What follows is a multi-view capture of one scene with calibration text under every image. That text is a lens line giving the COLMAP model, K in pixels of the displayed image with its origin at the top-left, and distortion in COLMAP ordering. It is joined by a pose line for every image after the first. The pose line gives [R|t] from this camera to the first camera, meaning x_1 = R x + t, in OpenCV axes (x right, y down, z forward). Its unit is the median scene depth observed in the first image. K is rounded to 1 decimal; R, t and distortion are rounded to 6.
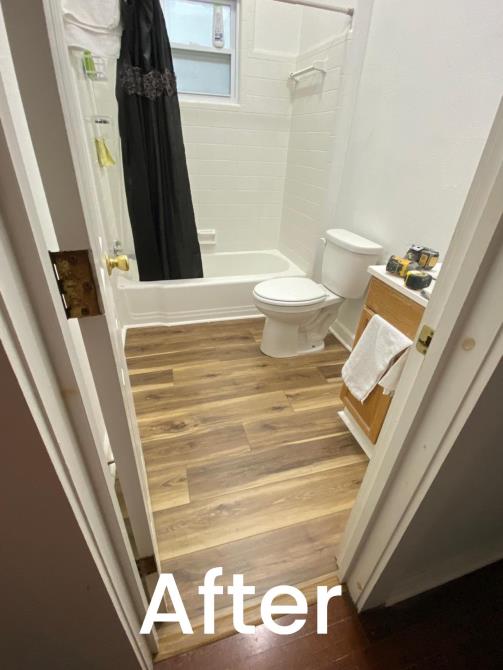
lens RADIAL K [[315.7, 0, 251.5], [0, 315.7, 335.0], [0, 0, 1]] dist [0.003509, -0.014594]
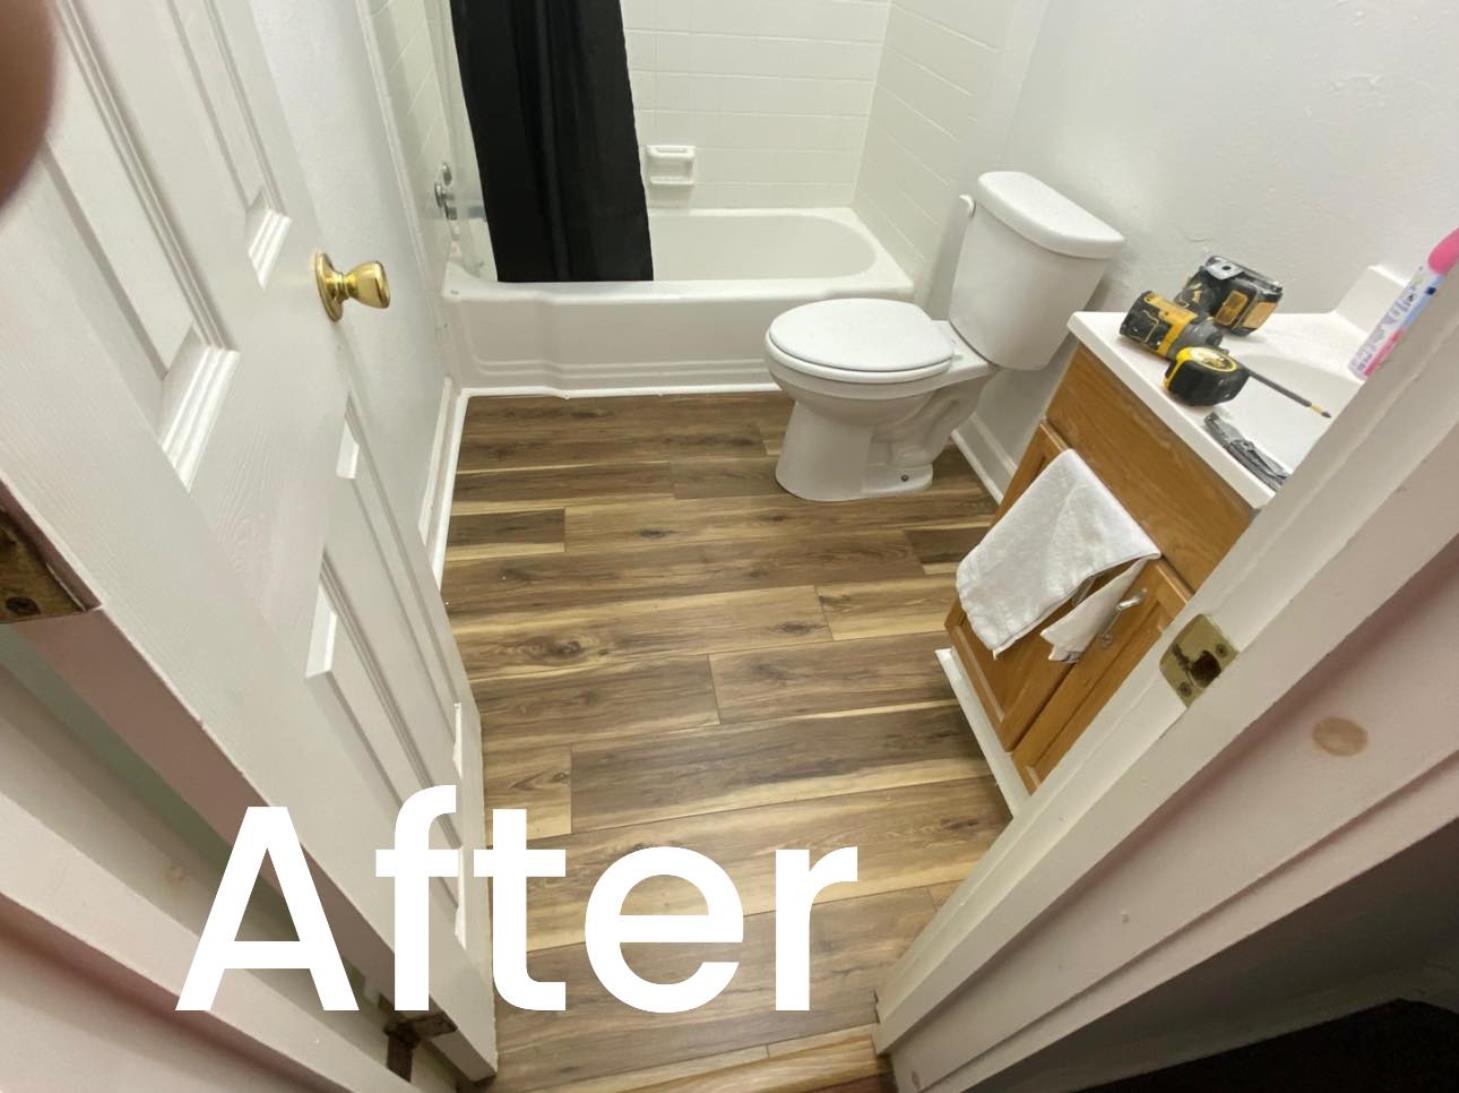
lens RADIAL K [[687.6, 0, 729.5], [0, 687.6, 546.5], [0, 0, 1]] dist [0.003509, -0.014594]
pose [[0.994033, 0.091749, -0.058994, 0.038898], [-0.076435, 0.971737, 0.223349, -0.079971], [0.077819, -0.217507, 0.972952, 0.111138]]
